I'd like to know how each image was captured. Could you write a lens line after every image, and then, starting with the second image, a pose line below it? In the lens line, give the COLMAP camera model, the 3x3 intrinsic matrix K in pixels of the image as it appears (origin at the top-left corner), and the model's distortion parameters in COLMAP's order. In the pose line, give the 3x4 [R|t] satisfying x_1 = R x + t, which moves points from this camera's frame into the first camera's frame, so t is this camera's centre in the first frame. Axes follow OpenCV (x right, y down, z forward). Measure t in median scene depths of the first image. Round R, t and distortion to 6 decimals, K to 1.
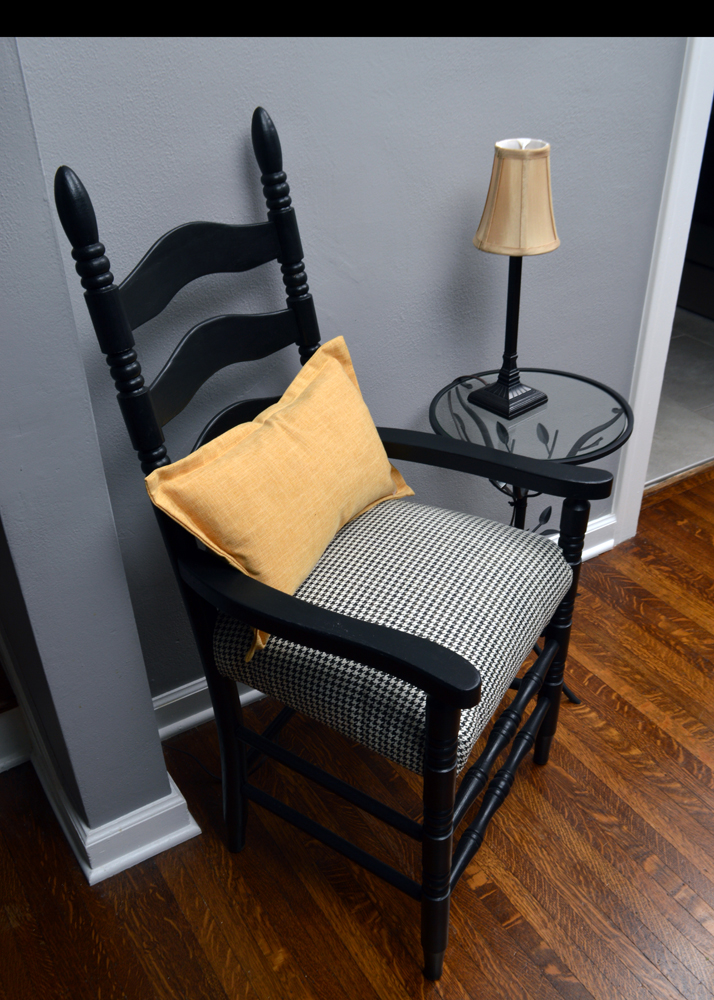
lens RADIAL K [[916.3, 0, 363.6], [0, 916.3, 546.3], [0, 0, 1]] dist [-0.015780, 0.000000]
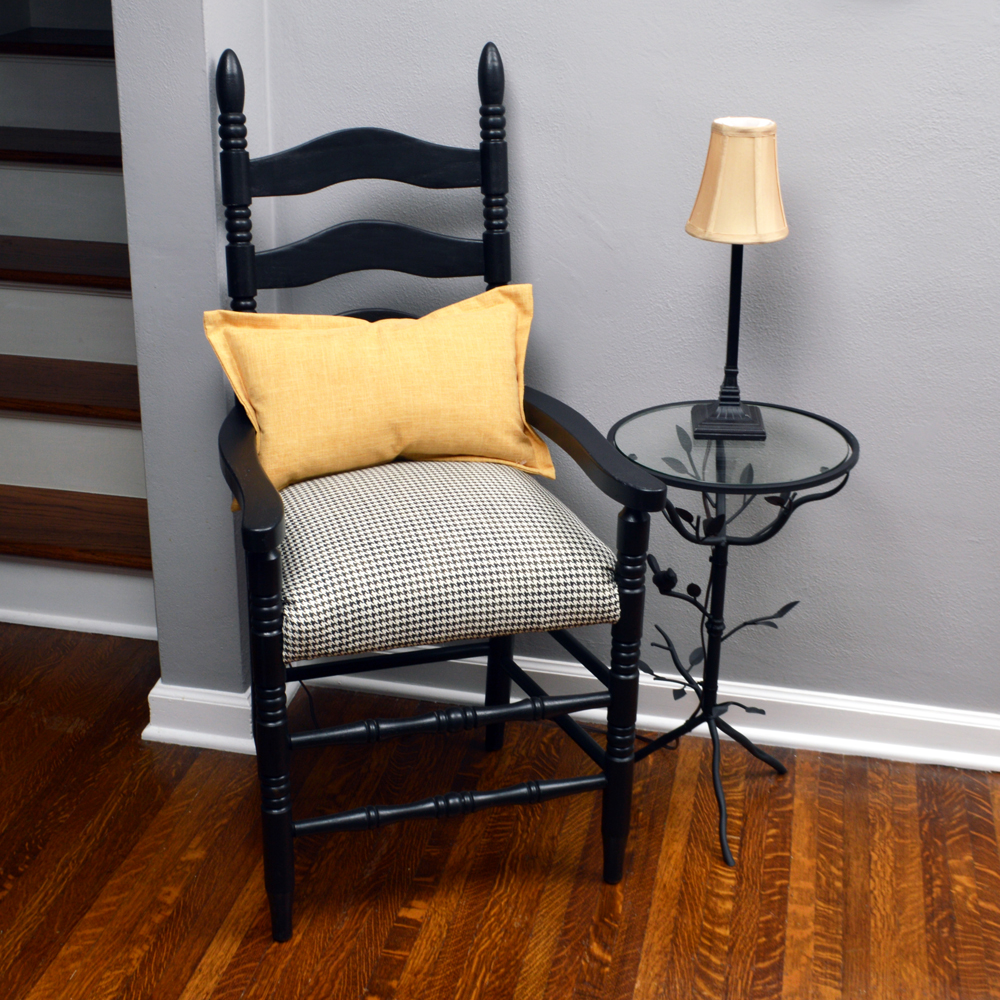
lens RADIAL K [[1575.1, 0, 507.4], [0, 1575.1, 541.7], [0, 0, 1]] dist [-0.005809, 0.000000]
pose [[0.724127, 0.312599, -0.614754, 1.014817], [-0.421728, 0.906005, -0.036060, 0.074315], [0.545698, 0.285371, 0.787894, -0.198820]]
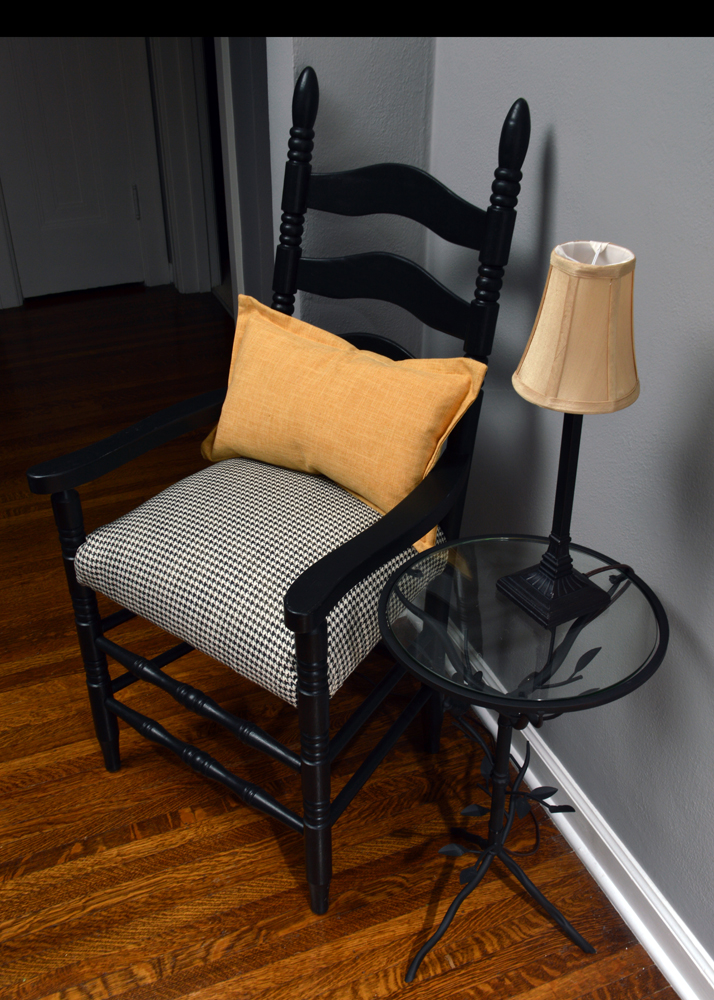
lens RADIAL K [[1040.3, 0, 378.4], [0, 1040.3, 547.0], [0, 0, 1]] dist [-0.019427, 0.000000]
pose [[-0.153133, 0.576077, -0.802923, 0.896092], [-0.568151, 0.613470, 0.548507, -0.612158], [0.808551, 0.540176, 0.233356, 0.769631]]
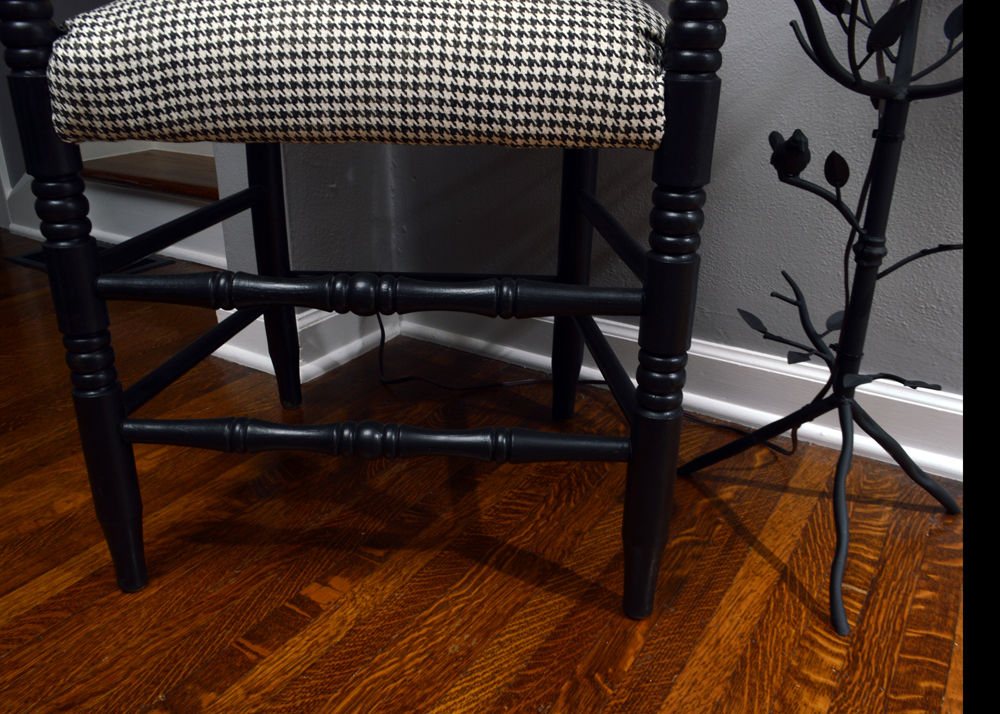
lens RADIAL K [[829.2, 0, 467.7], [0, 829.2, 369.0], [0, 0, 1]] dist [-0.012623, 0.000540]
pose [[0.412393, 0.381923, -0.827083, 0.564932], [-0.524256, 0.841977, 0.127401, 0.136957], [0.745042, 0.381064, 0.547450, 0.761324]]
